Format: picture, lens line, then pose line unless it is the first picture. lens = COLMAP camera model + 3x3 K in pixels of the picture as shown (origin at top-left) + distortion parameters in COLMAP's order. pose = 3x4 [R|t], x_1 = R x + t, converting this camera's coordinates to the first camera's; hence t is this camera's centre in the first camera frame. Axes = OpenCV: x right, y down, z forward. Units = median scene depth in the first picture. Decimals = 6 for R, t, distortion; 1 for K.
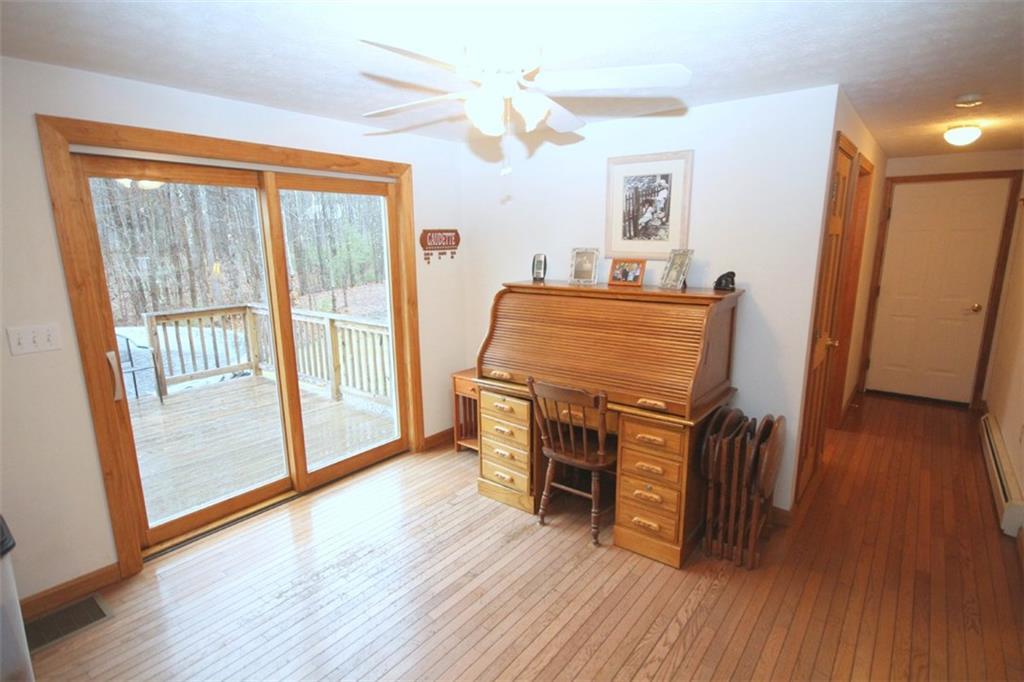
lens RADIAL K [[528.1, 0, 510.2], [0, 528.1, 345.4], [0, 0, 1]] dist [-0.000311, -0.000018]
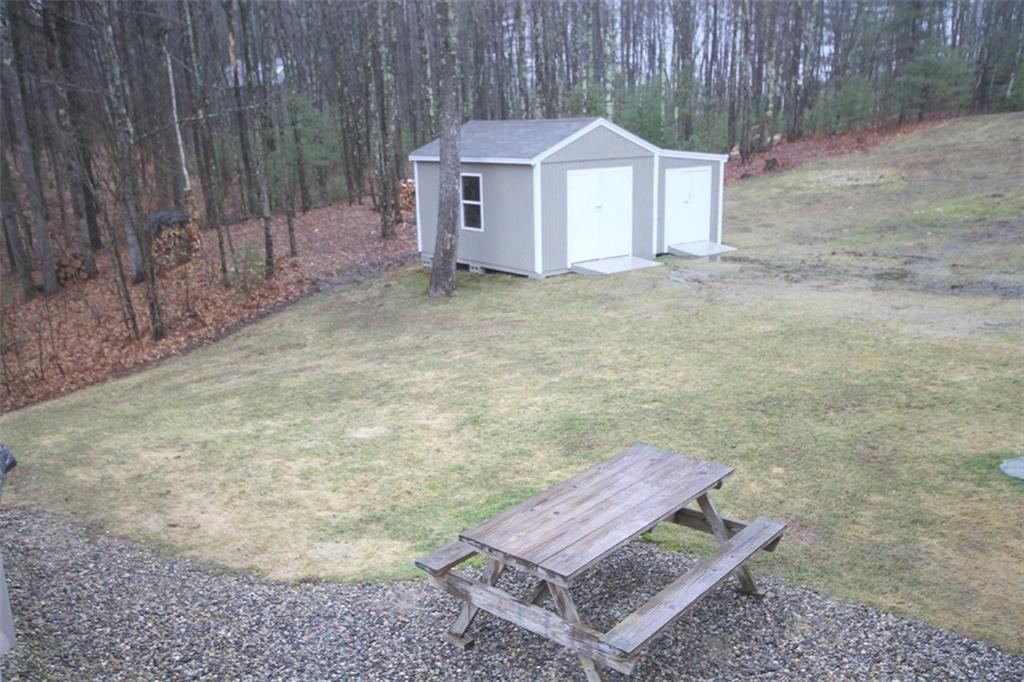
lens RADIAL K [[903.6, 0, 513.7], [0, 903.6, 340.8], [0, 0, 1]] dist [-0.002016, 0.000141]
pose [[0.997968, 0.000770, -0.063707, -0.035622], [0.001747, 0.999220, 0.039444, -0.017282], [0.063688, -0.039476, 0.997189, 0.115885]]
